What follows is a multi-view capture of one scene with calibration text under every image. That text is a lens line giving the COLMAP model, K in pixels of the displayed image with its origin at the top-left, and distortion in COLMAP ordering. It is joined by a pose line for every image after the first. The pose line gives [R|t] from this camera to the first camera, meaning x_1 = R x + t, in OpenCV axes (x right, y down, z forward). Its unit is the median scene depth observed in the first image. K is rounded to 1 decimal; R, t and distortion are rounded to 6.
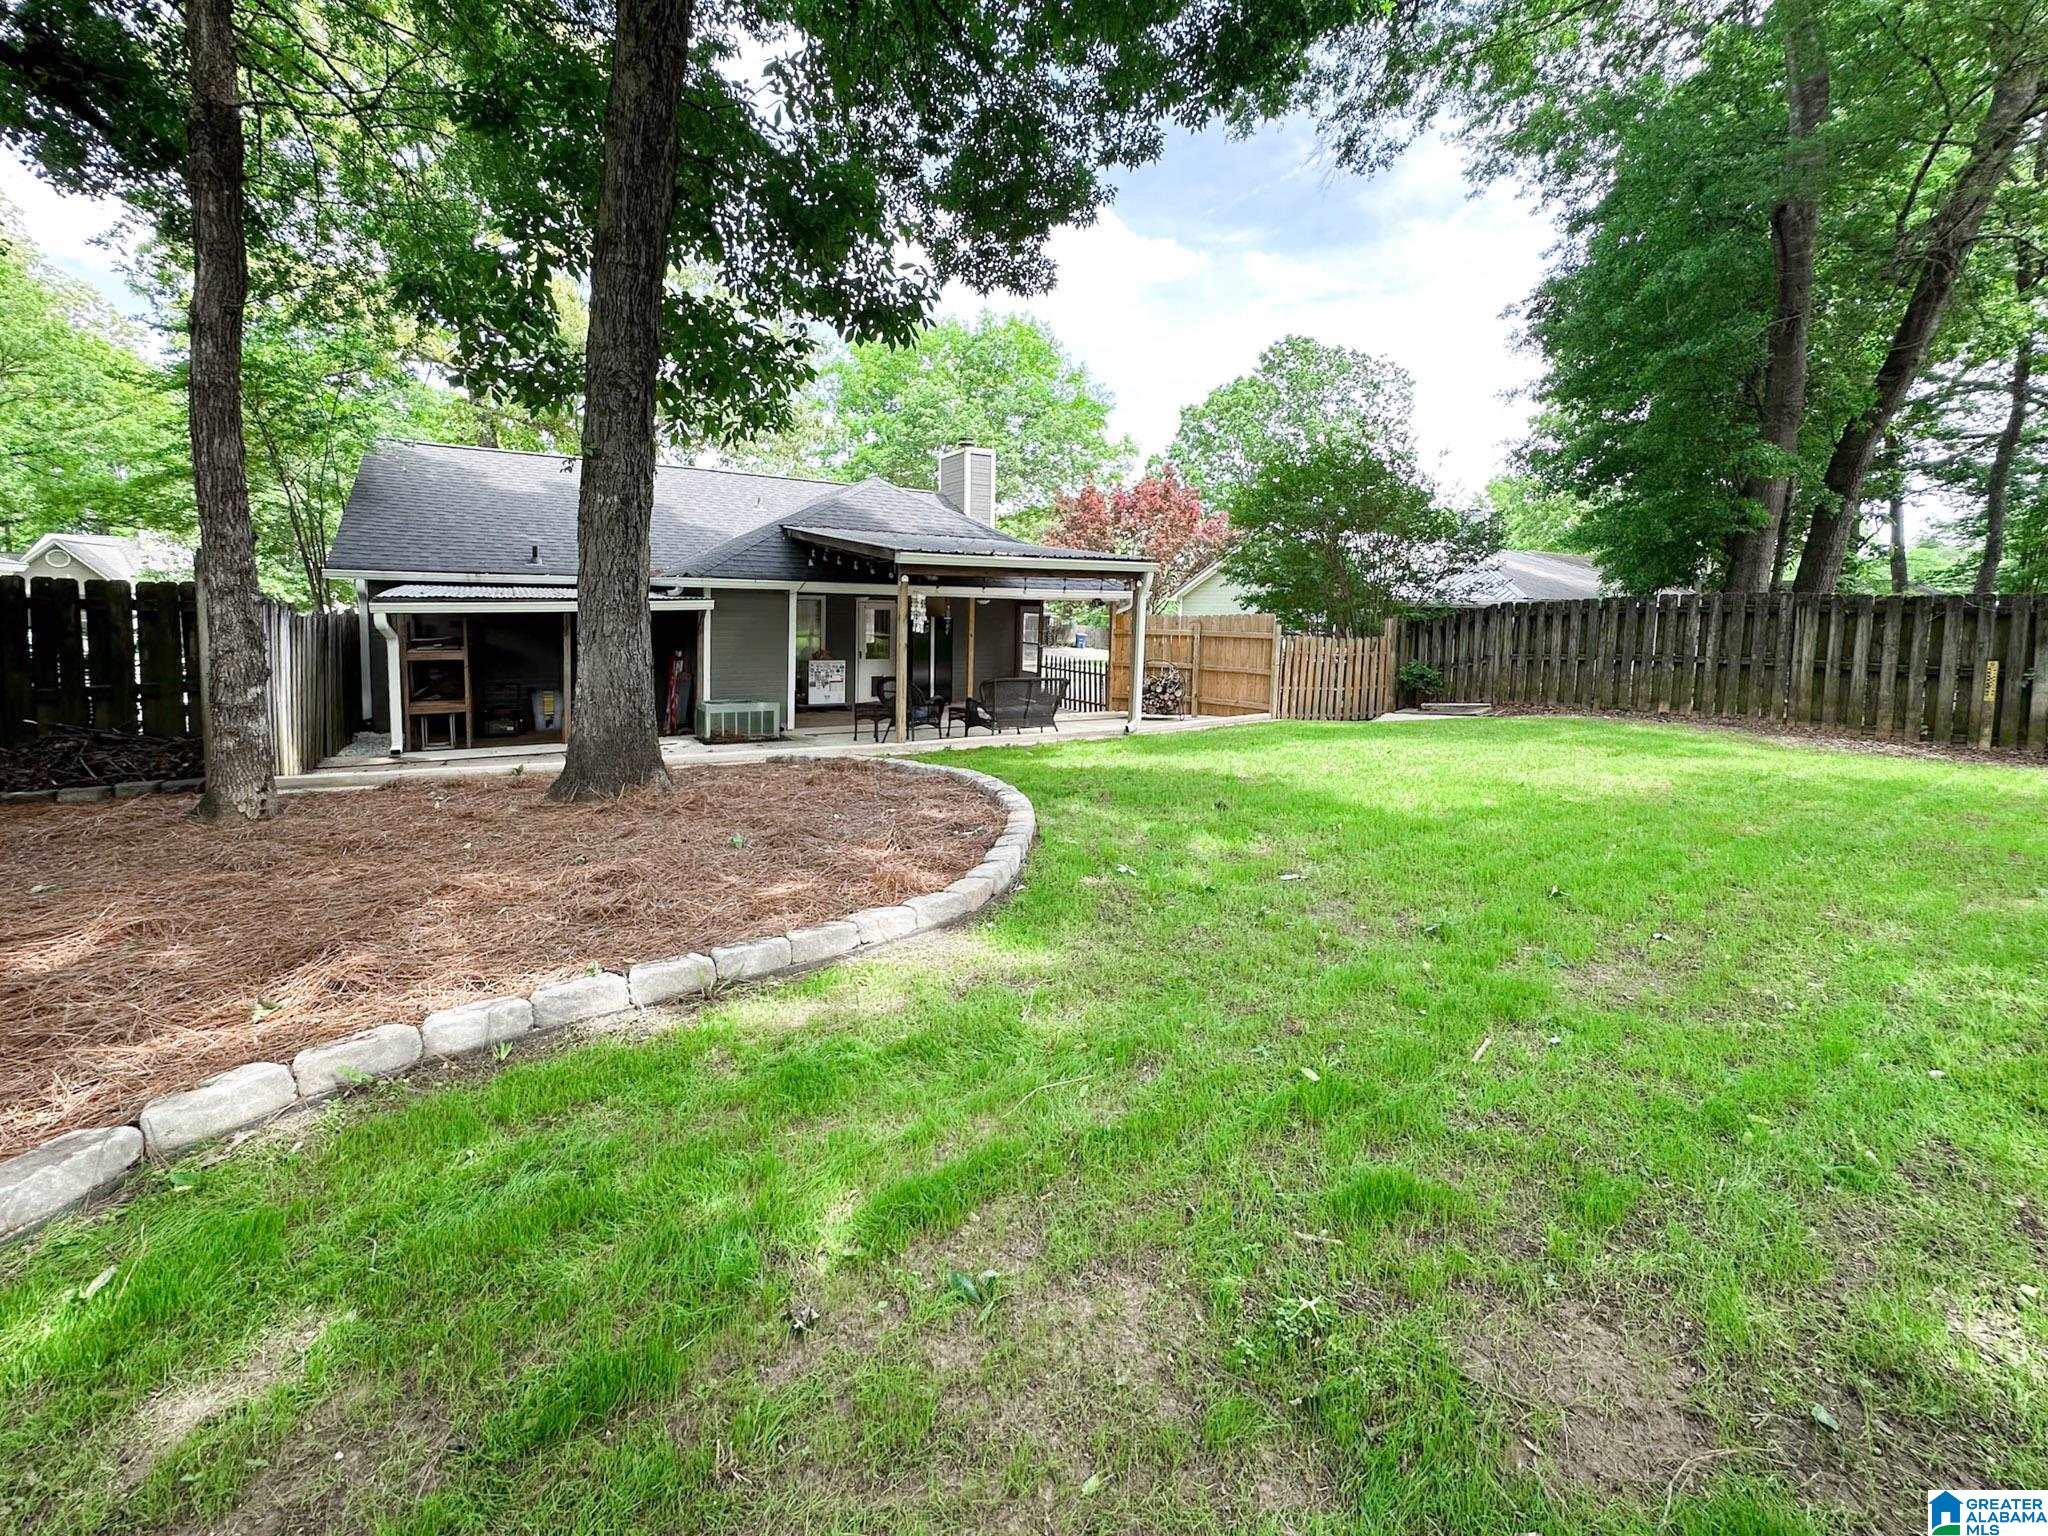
lens RADIAL K [[872.0, 0, 1018.1], [0, 872.0, 662.1], [0, 0, 1]] dist [0.000218, -0.000196]
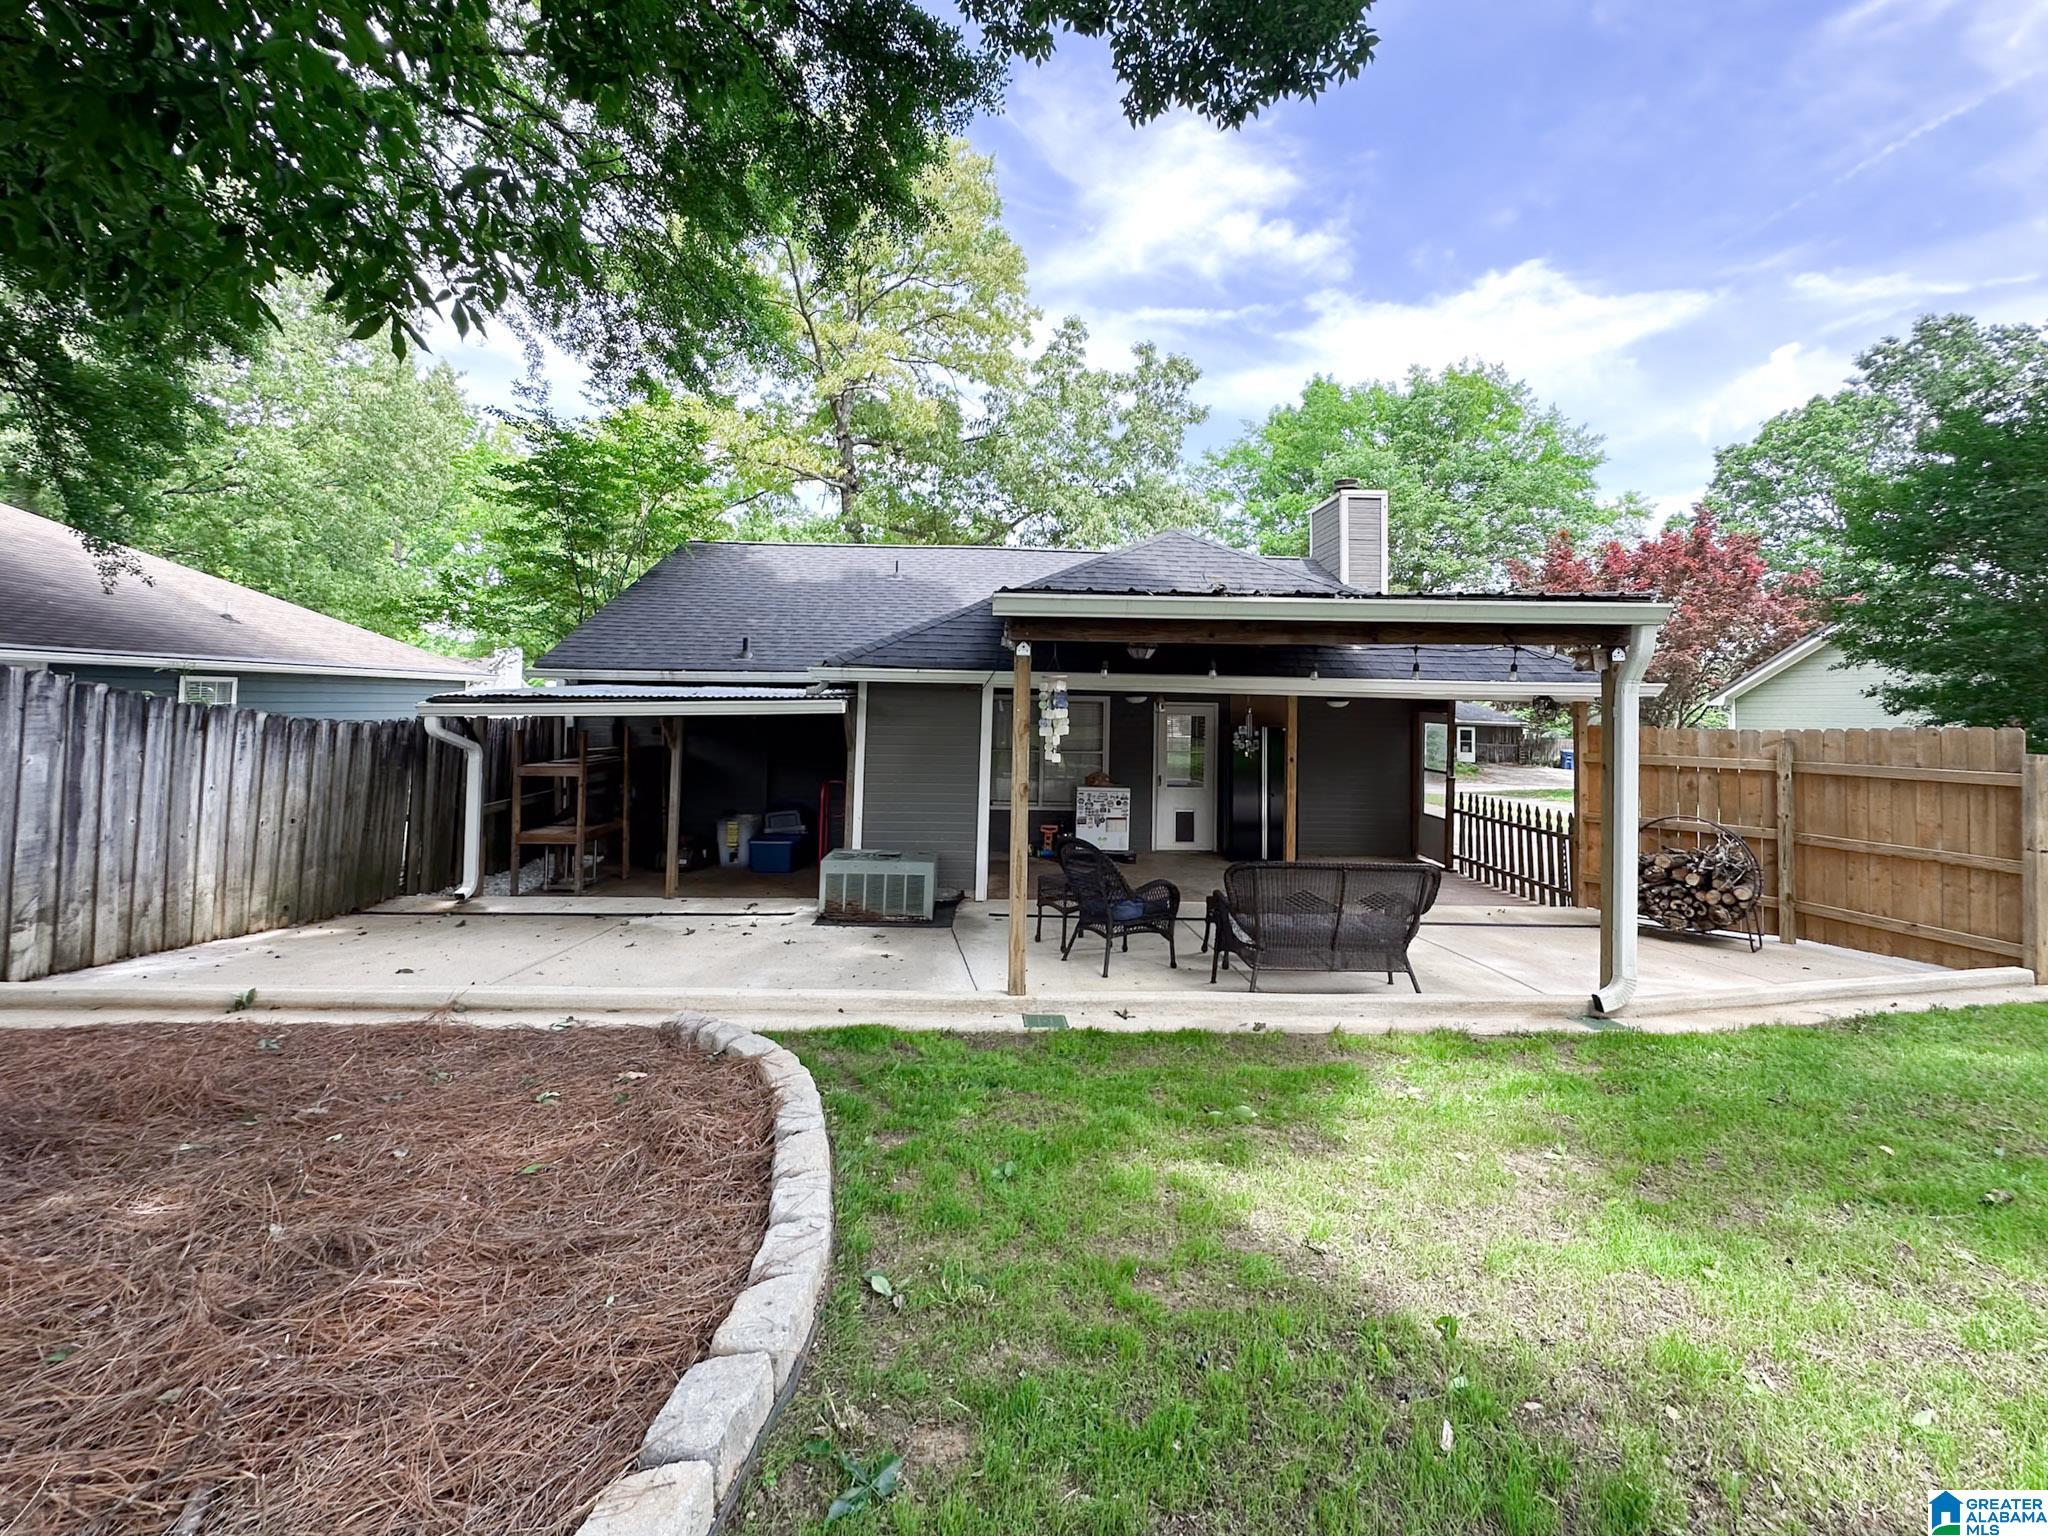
lens RADIAL K [[872.0, 0, 1018.1], [0, 872.0, 662.1], [0, 0, 1]] dist [0.000218, -0.000196]
pose [[0.877473, -0.026379, -0.478900, 0.059571], [-0.032777, 0.992854, -0.114745, -0.019041], [0.478505, 0.116383, 0.870338, 0.336542]]
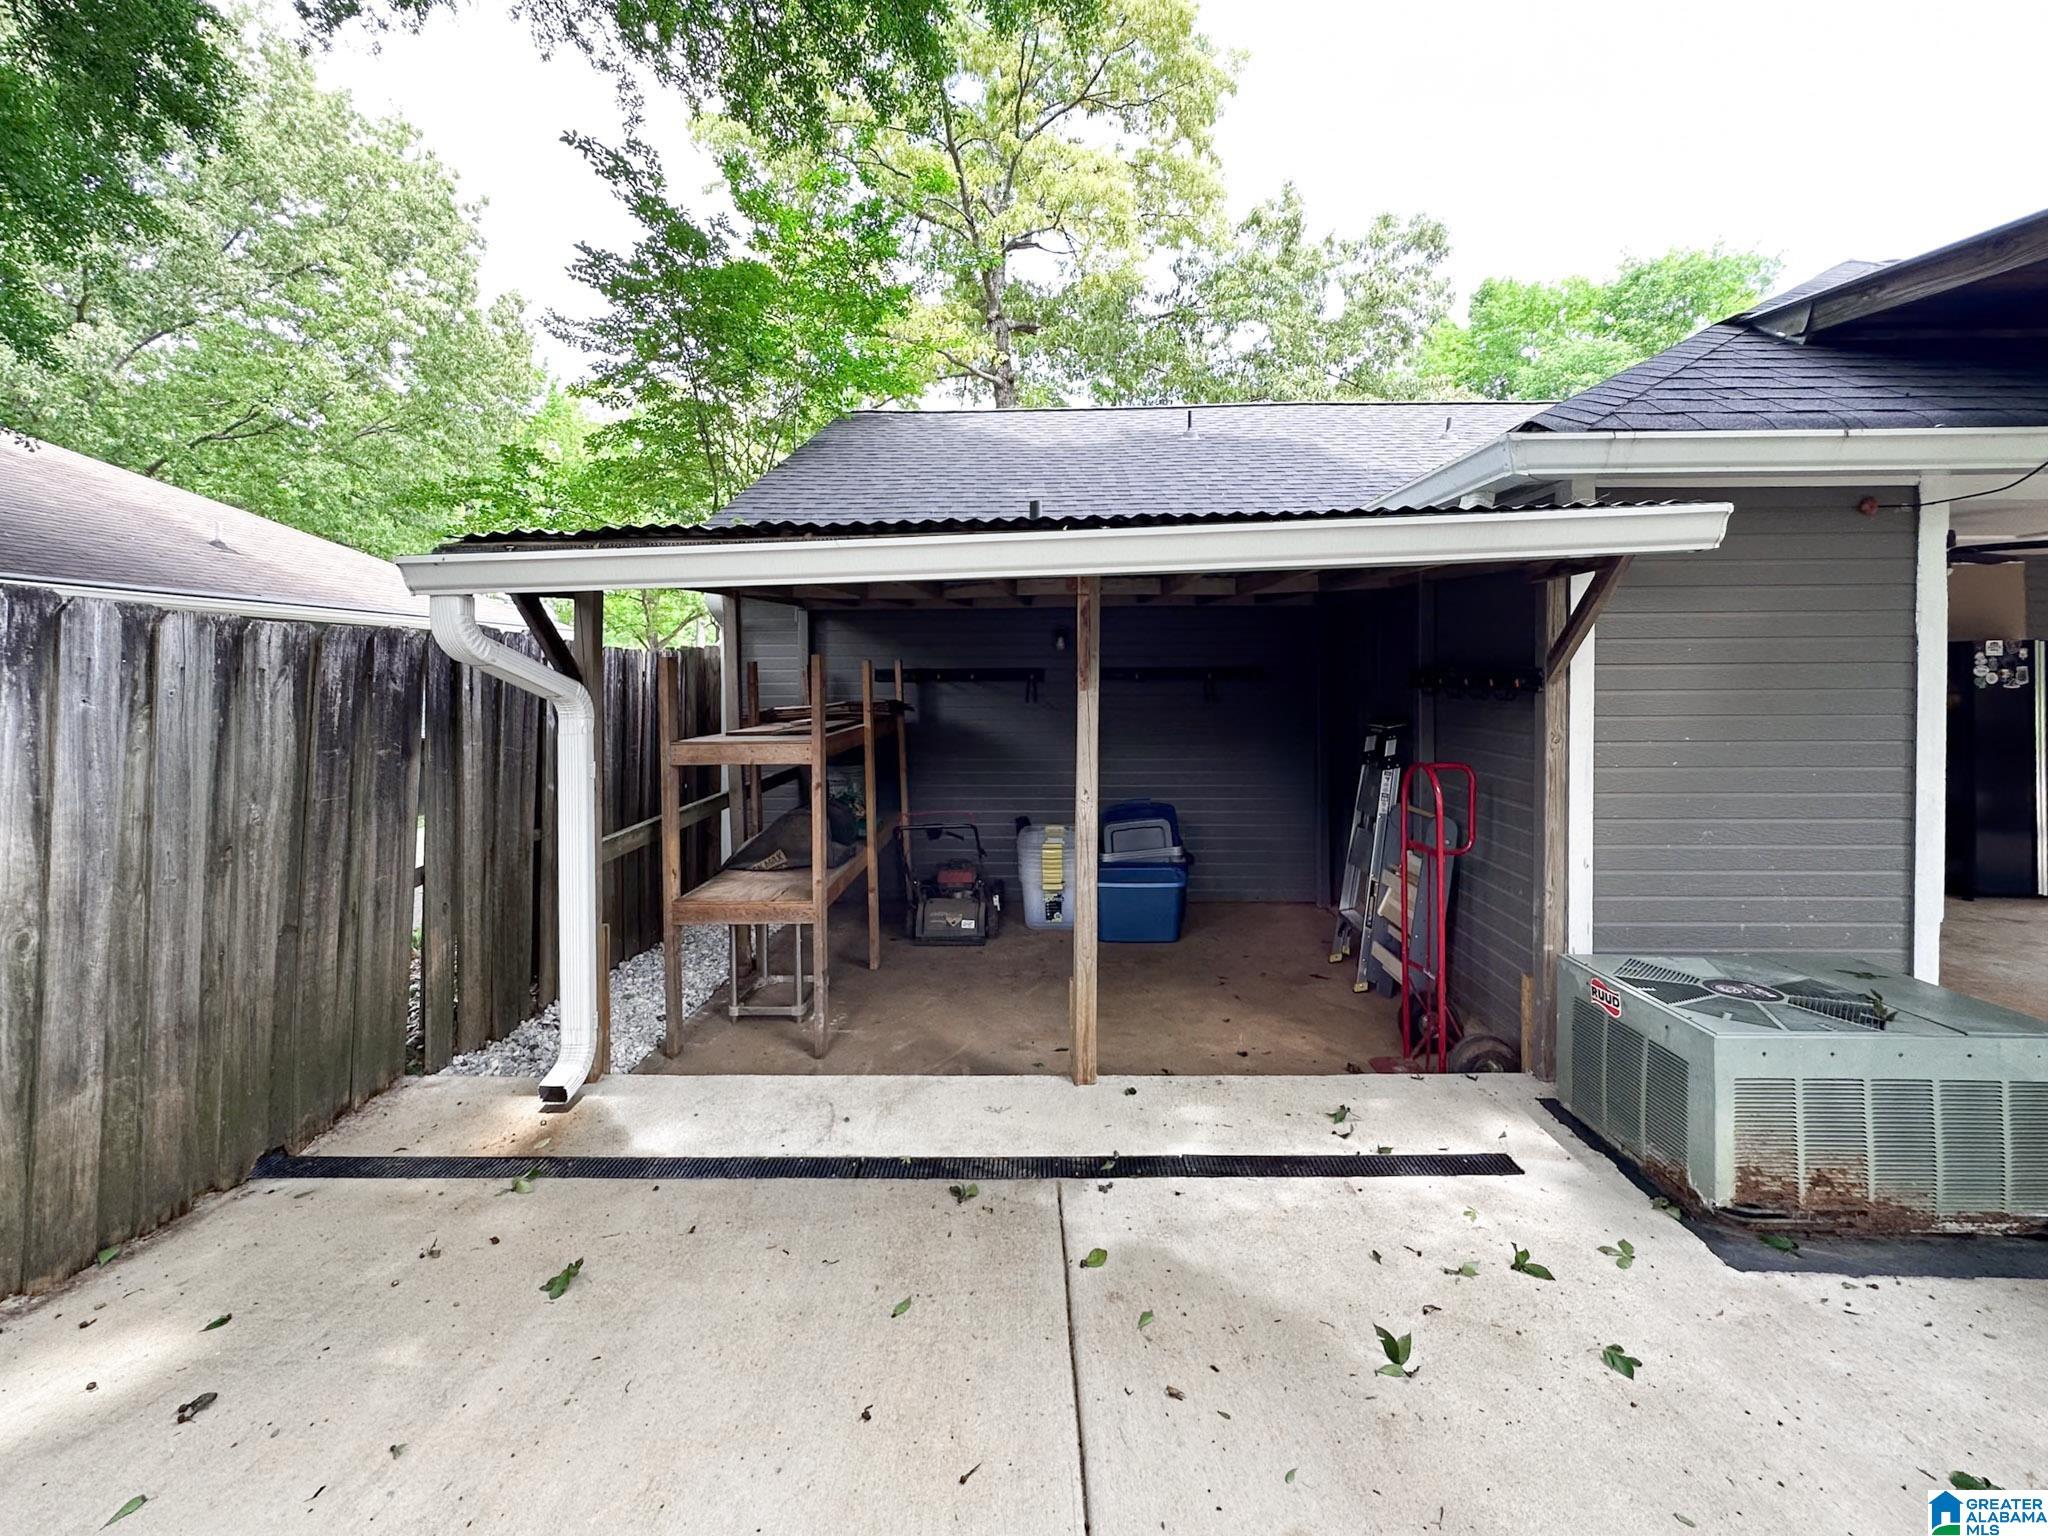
lens RADIAL K [[872.2, 0, 1033.3], [0, 872.2, 649.7], [0, 0, 1]] dist [-0.001627, -0.000362]
pose [[0.850035, -0.038797, -0.525295, -0.263191], [-0.013047, 0.995427, -0.094633, -0.011046], [0.526564, 0.087295, 0.845641, 0.515618]]
